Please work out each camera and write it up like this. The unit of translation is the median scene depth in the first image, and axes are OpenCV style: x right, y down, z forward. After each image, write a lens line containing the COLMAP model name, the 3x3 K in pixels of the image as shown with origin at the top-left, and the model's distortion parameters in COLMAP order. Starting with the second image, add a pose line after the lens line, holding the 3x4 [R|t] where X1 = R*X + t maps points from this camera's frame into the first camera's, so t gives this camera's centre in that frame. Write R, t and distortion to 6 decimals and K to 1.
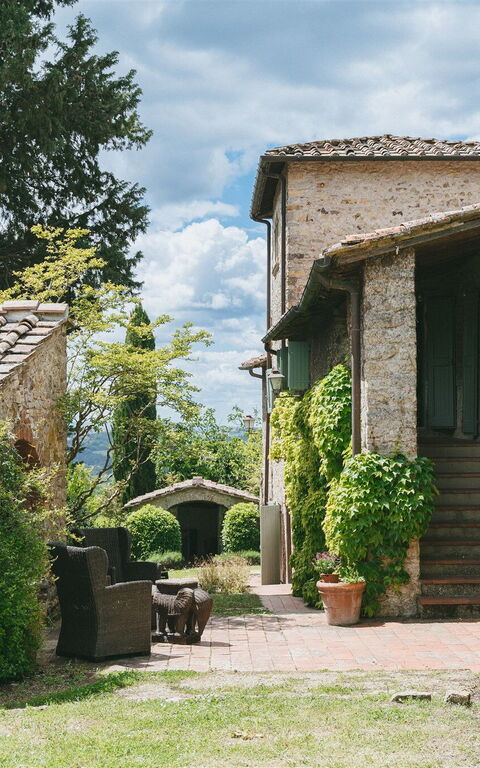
lens RADIAL K [[1346.4, 0, 239.1], [0, 1346.4, 387.0], [0, 0, 1]] dist [-0.024422, 0.000000]
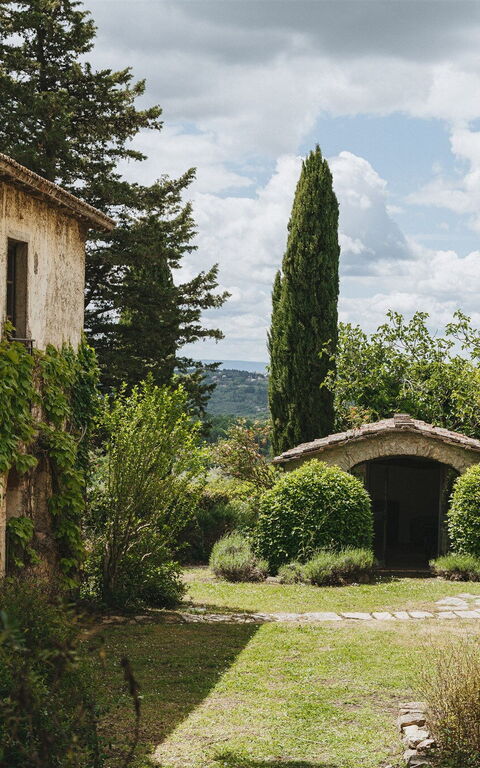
lens RADIAL K [[1626.8, 0, 240.1], [0, 1626.8, 385.1], [0, 0, 1]] dist [0.067269, 0.000000]
pose [[0.991974, 0.029009, -0.123070, -0.015196], [-0.023300, 0.998596, 0.047574, 0.023667], [0.124278, -0.044325, 0.991257, 0.309128]]
